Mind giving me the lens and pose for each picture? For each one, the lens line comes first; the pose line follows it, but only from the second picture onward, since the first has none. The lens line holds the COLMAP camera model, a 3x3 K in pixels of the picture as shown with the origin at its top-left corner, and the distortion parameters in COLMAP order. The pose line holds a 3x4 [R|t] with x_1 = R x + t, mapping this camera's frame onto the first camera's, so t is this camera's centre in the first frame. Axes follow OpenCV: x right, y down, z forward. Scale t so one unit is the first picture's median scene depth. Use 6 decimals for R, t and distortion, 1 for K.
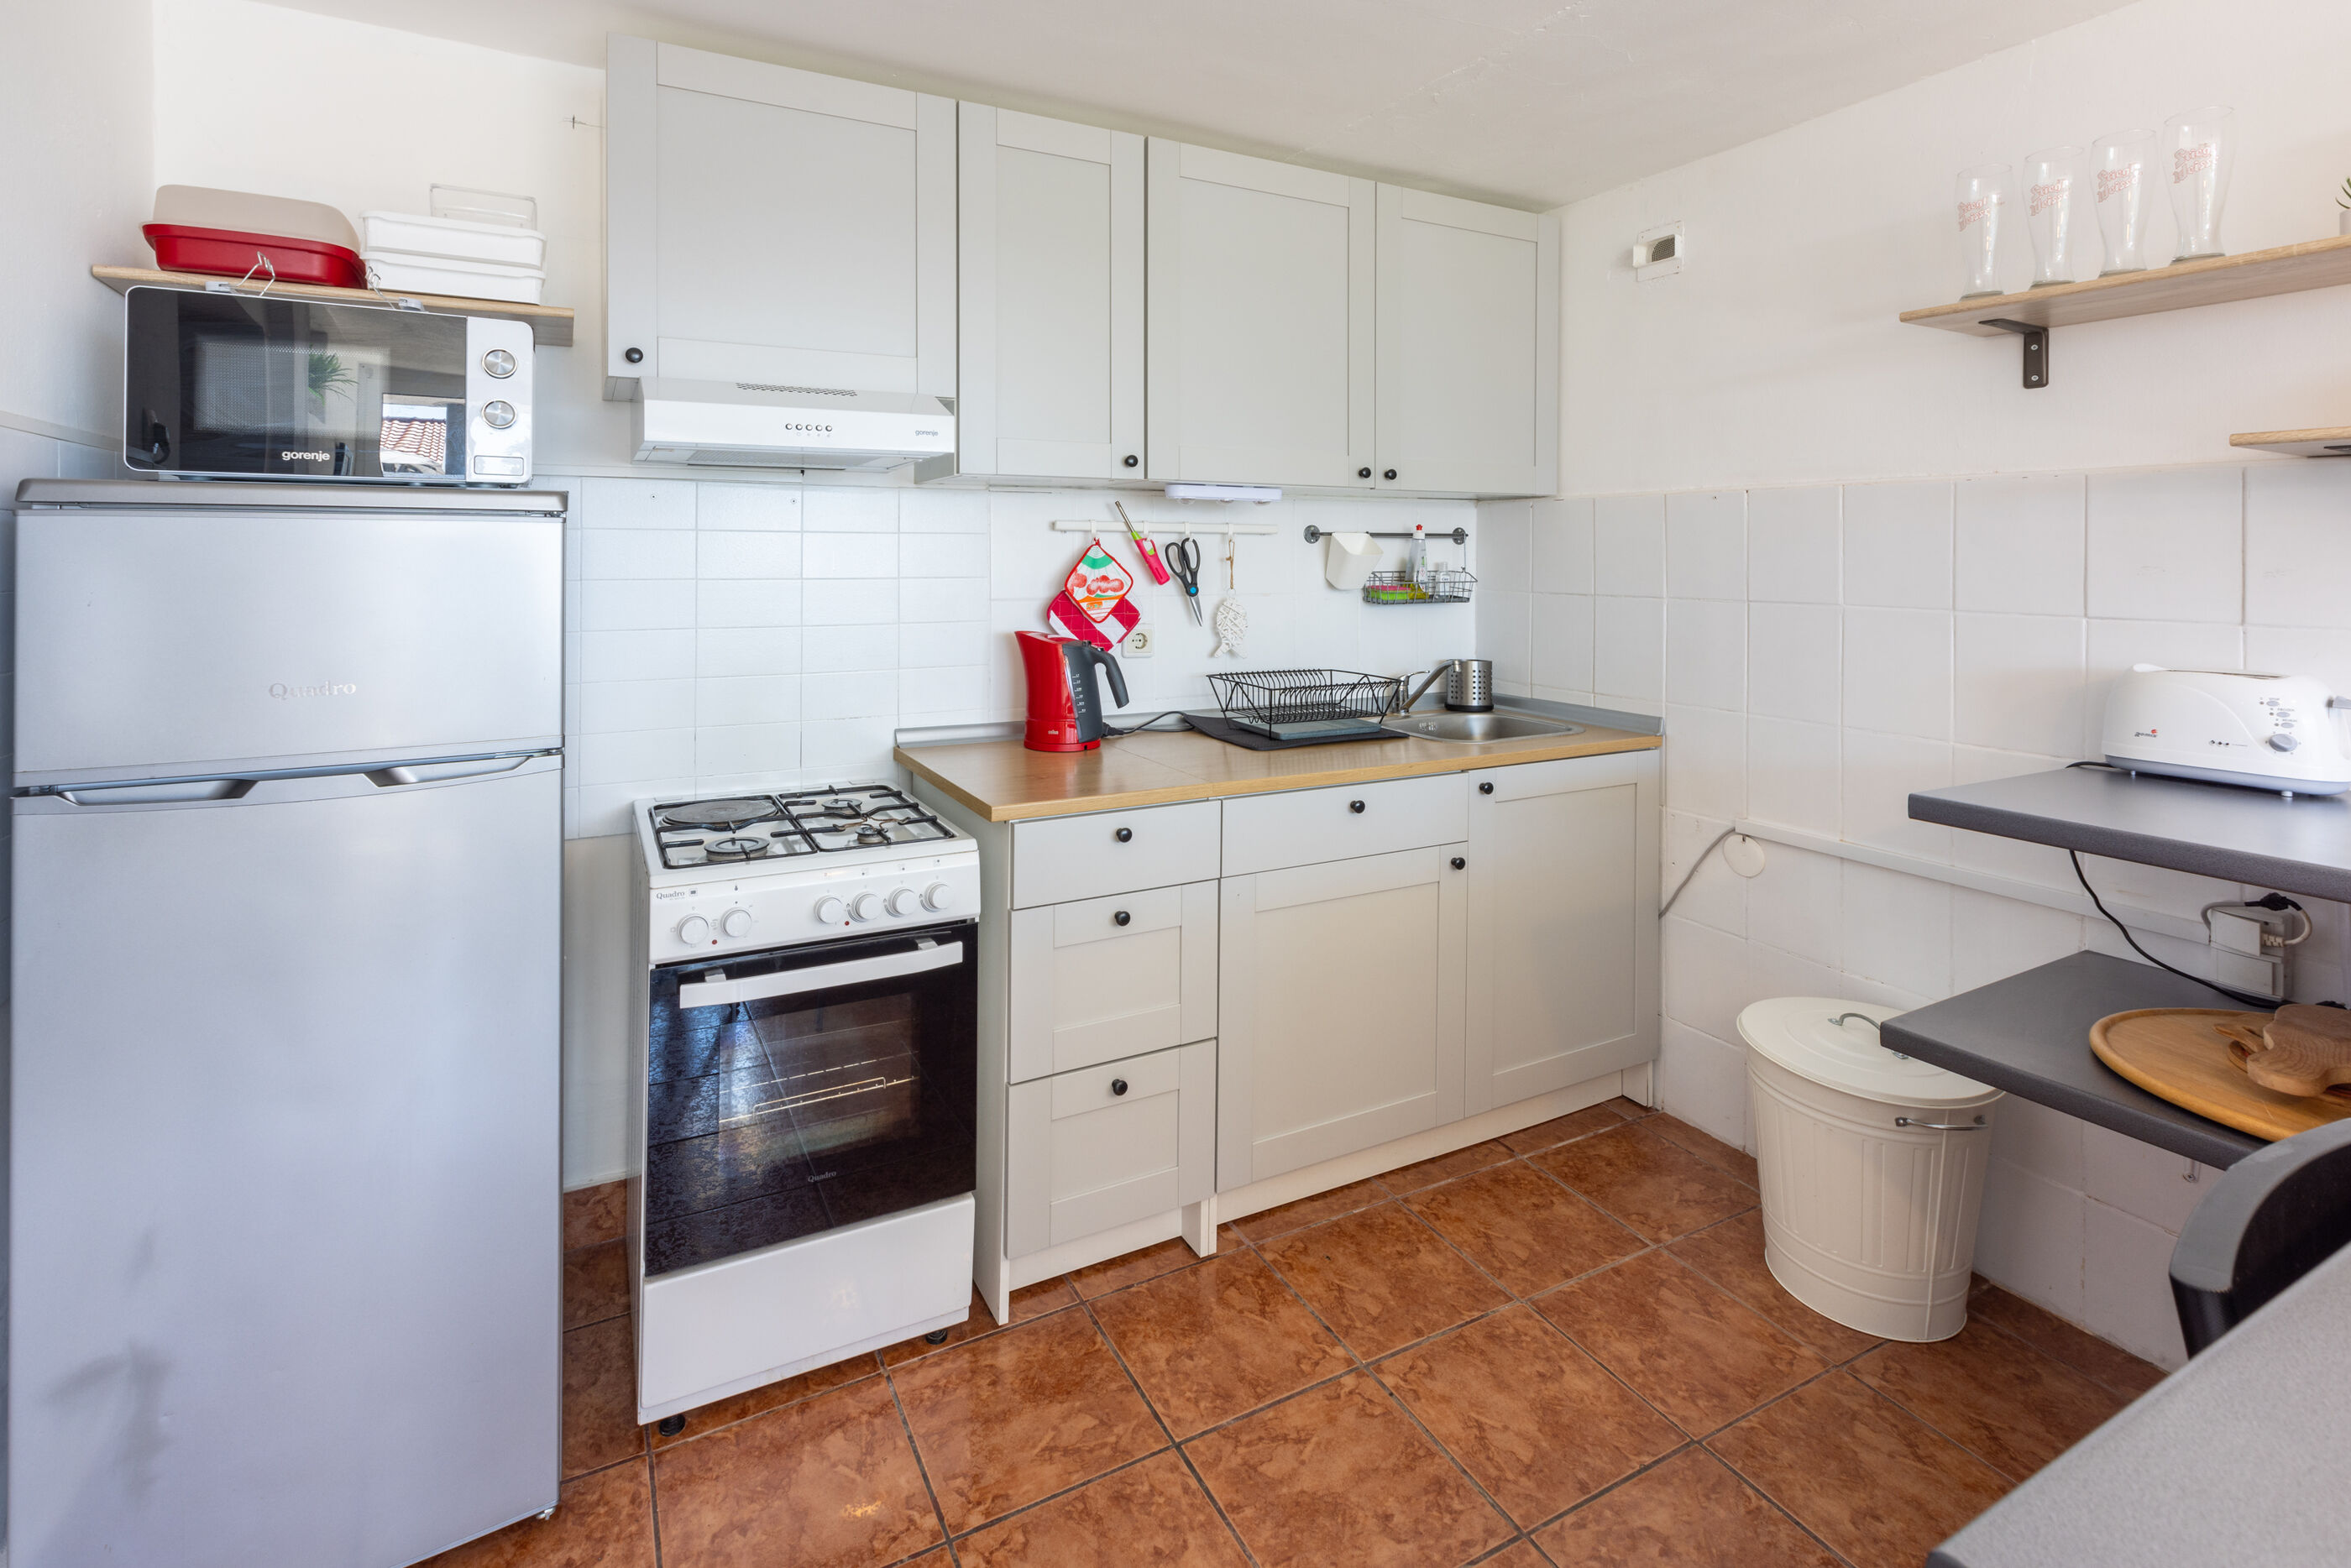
lens RADIAL K [[1092.1, 0, 1186.4], [0, 1092.1, 549.9], [0, 0, 1]] dist [0.000932, 0.000774]
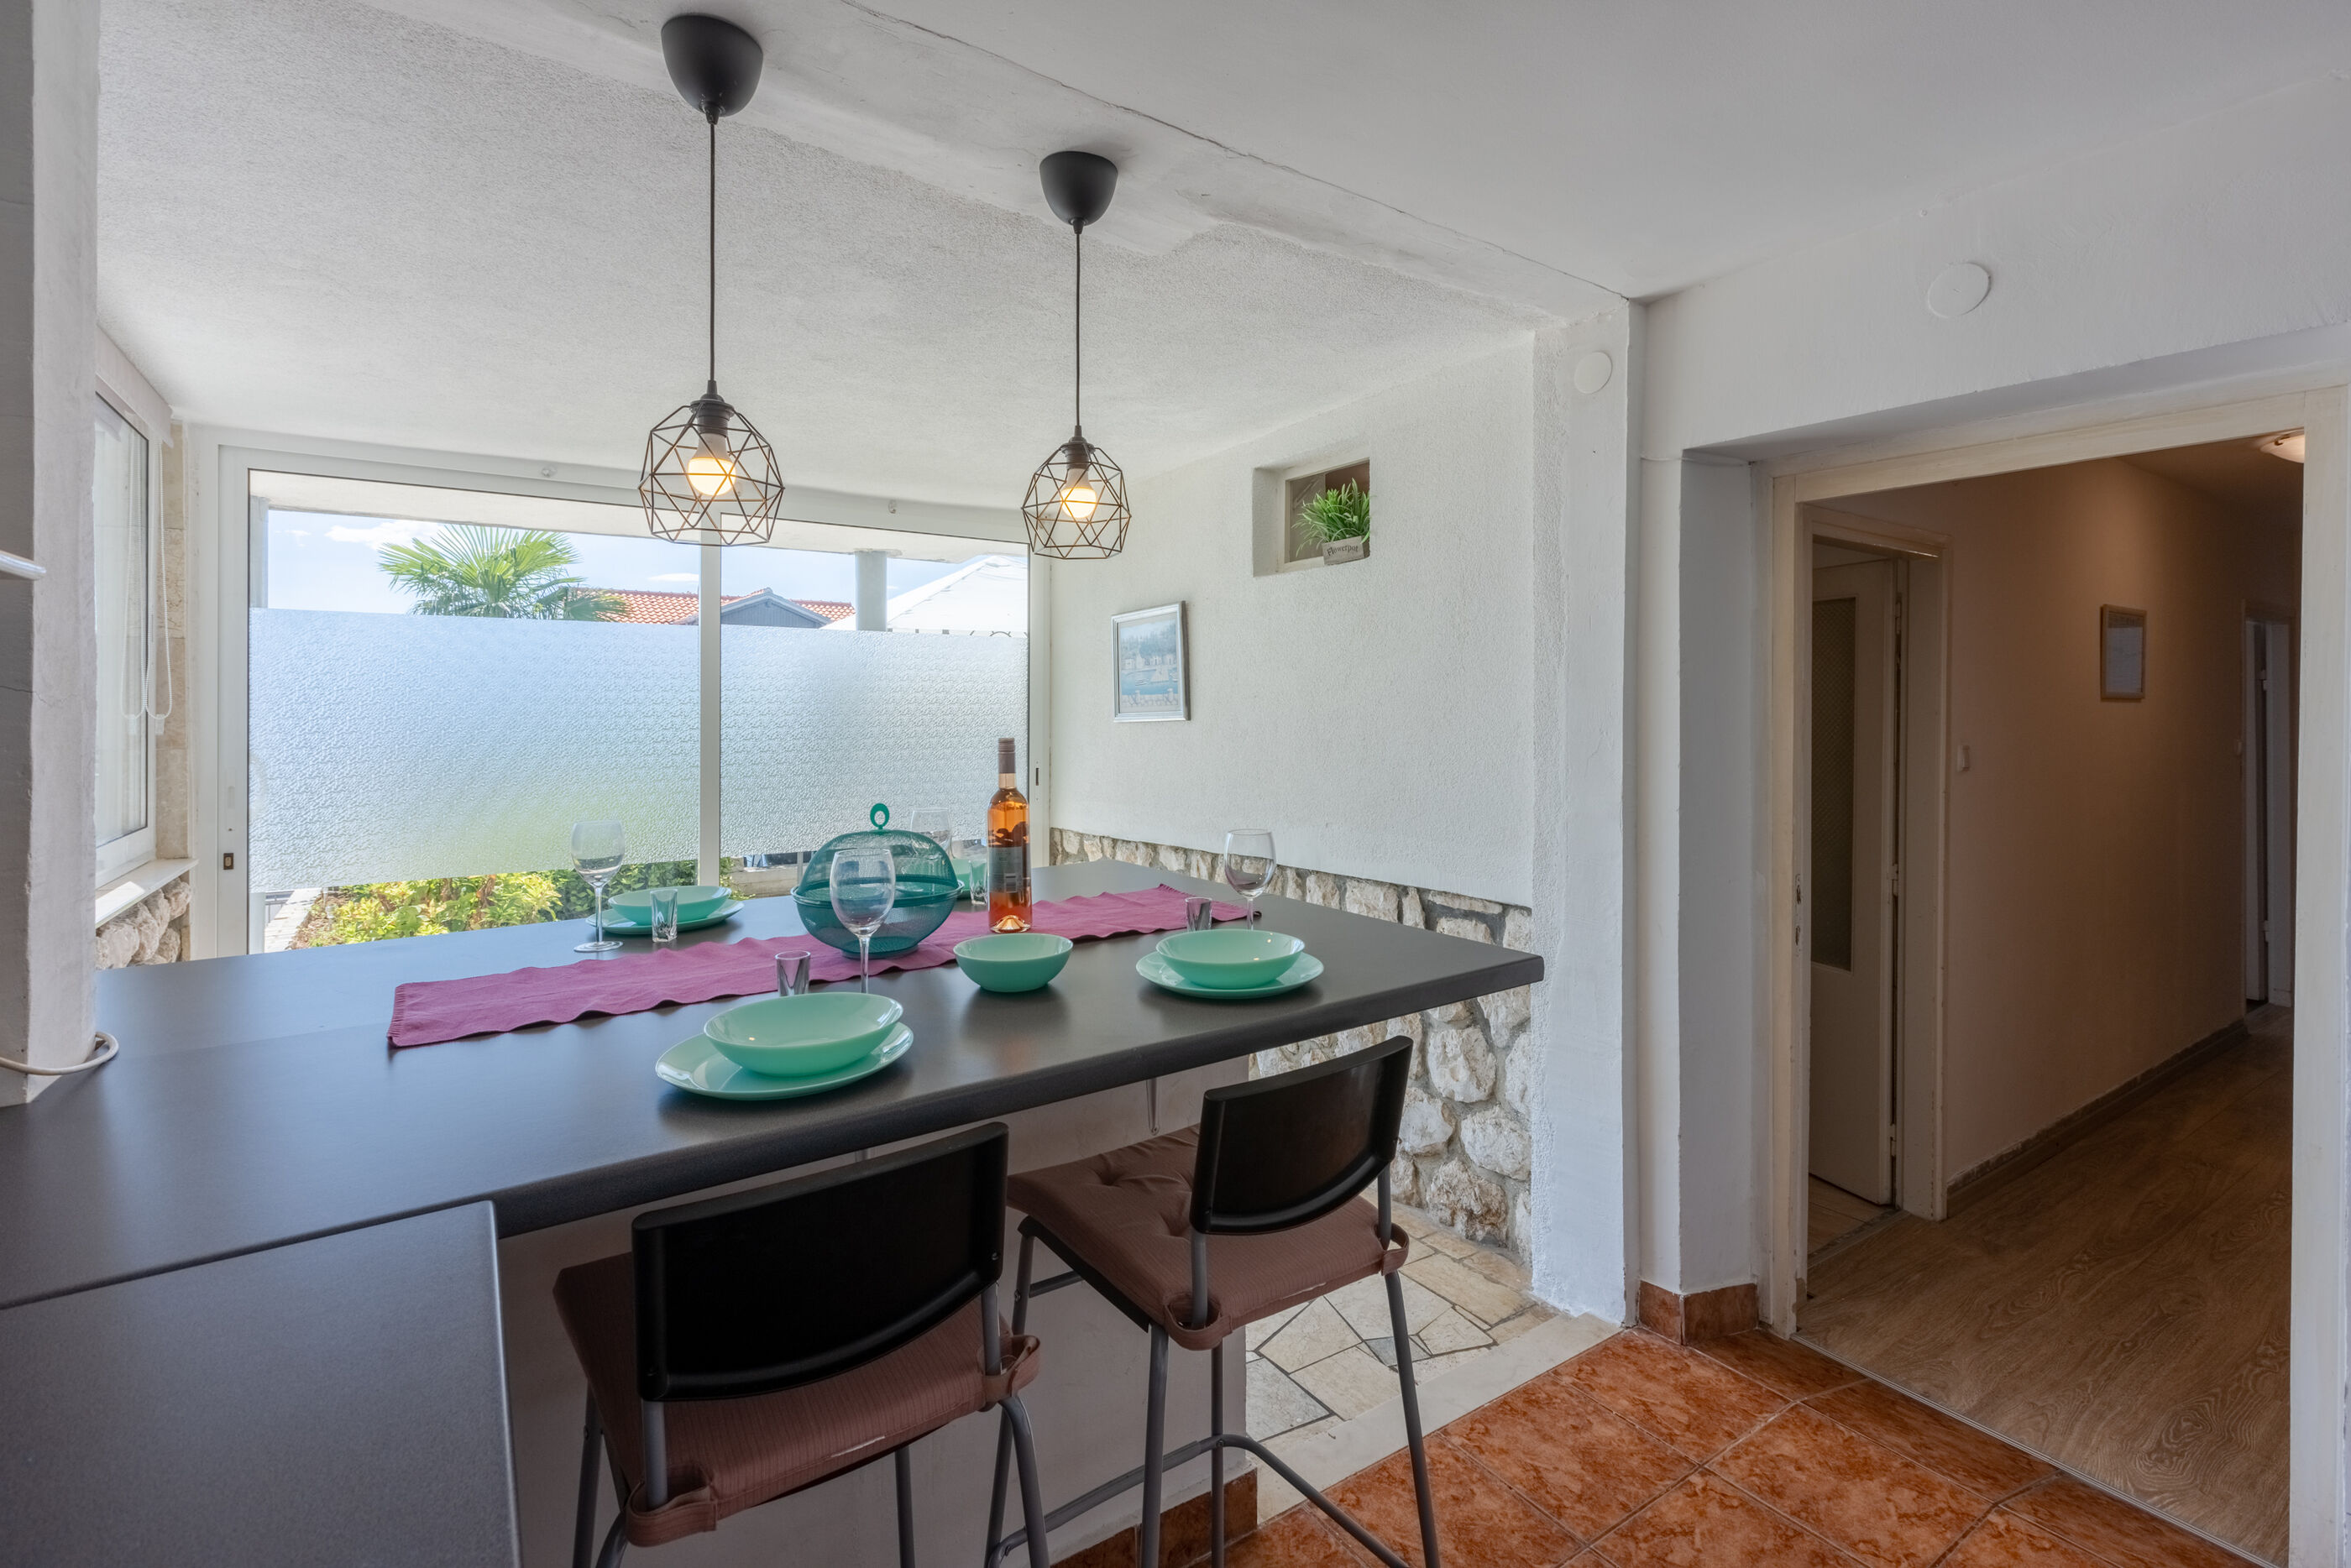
lens RADIAL K [[1047.6, 0, 1169.9], [0, 1047.6, 687.5], [0, 0, 1]] dist [-0.017994, 0.000022]
pose [[-0.995601, 0.000950, -0.093689, 0.414942], [0.002664, 0.999831, -0.018170, -0.019943], [0.093656, -0.018340, -0.995436, 0.790229]]
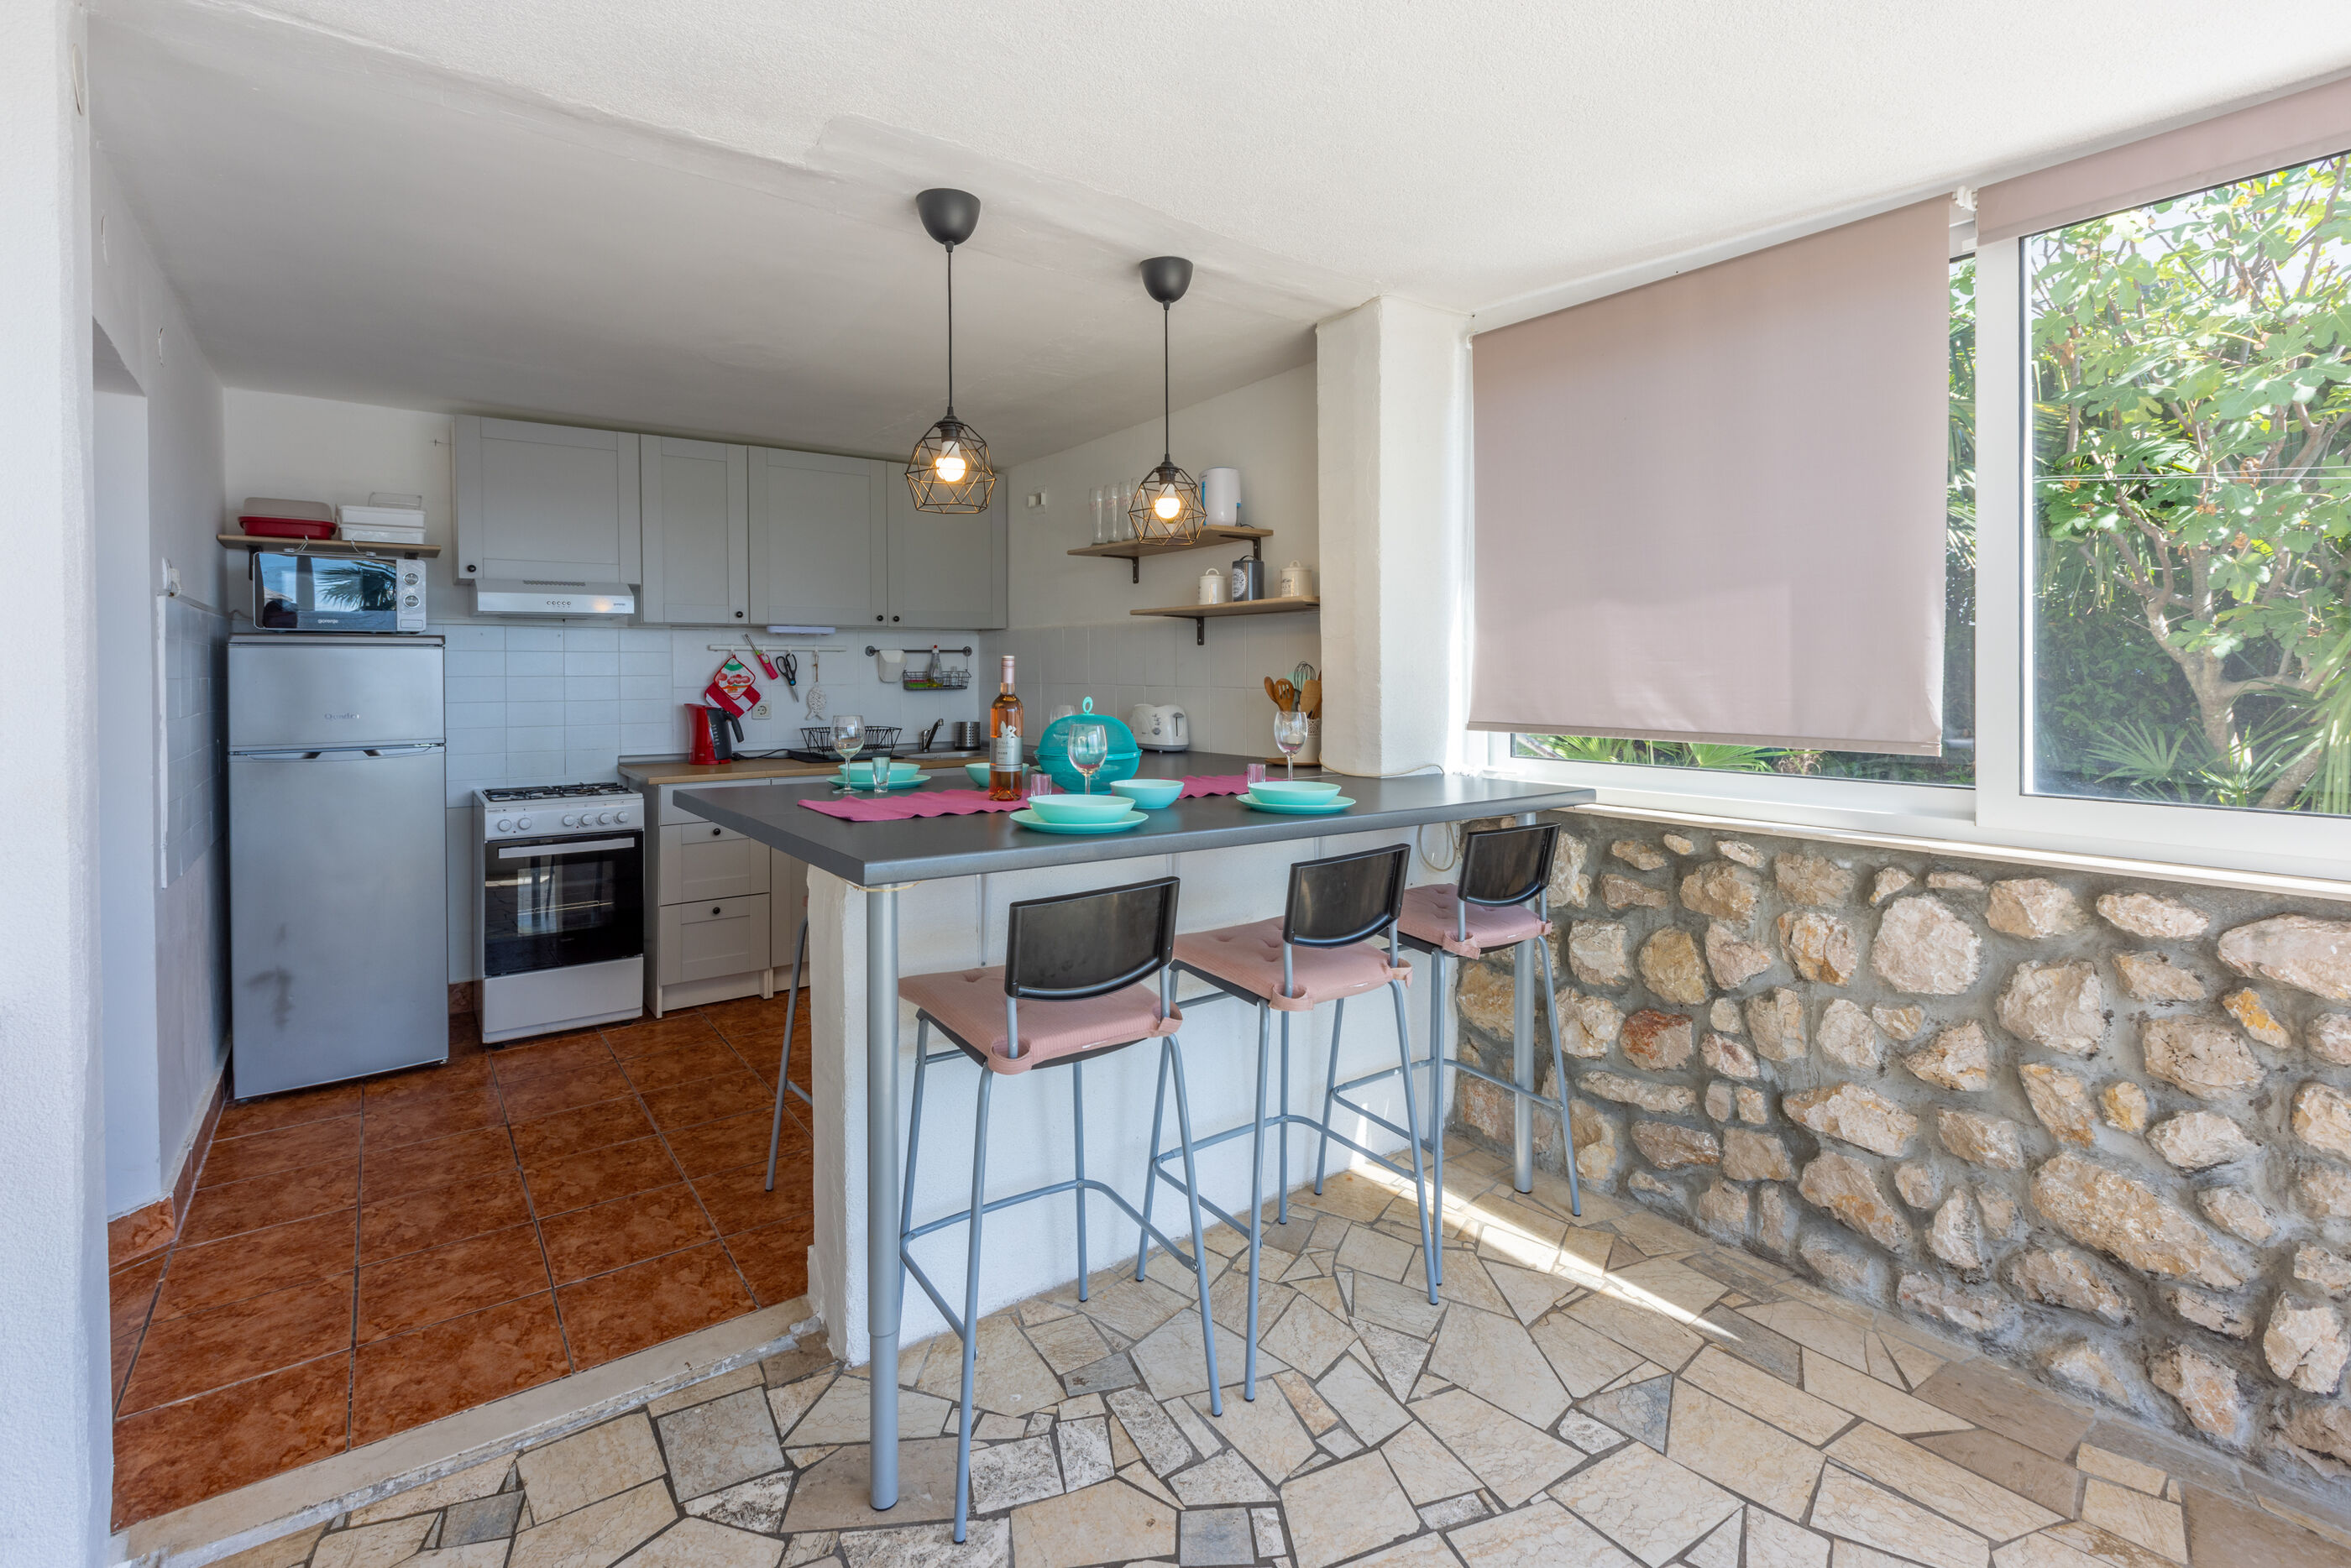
lens RADIAL K [[1088.4, 0, 1141.2], [0, 1088.4, 674.8], [0, 0, 1]] dist [0.000097, 0.000253]
pose [[0.995279, -0.010155, 0.096523, 0.485829], [0.009483, 0.999928, 0.007418, 0.019379], [-0.096591, -0.006468, 0.995303, -1.029483]]
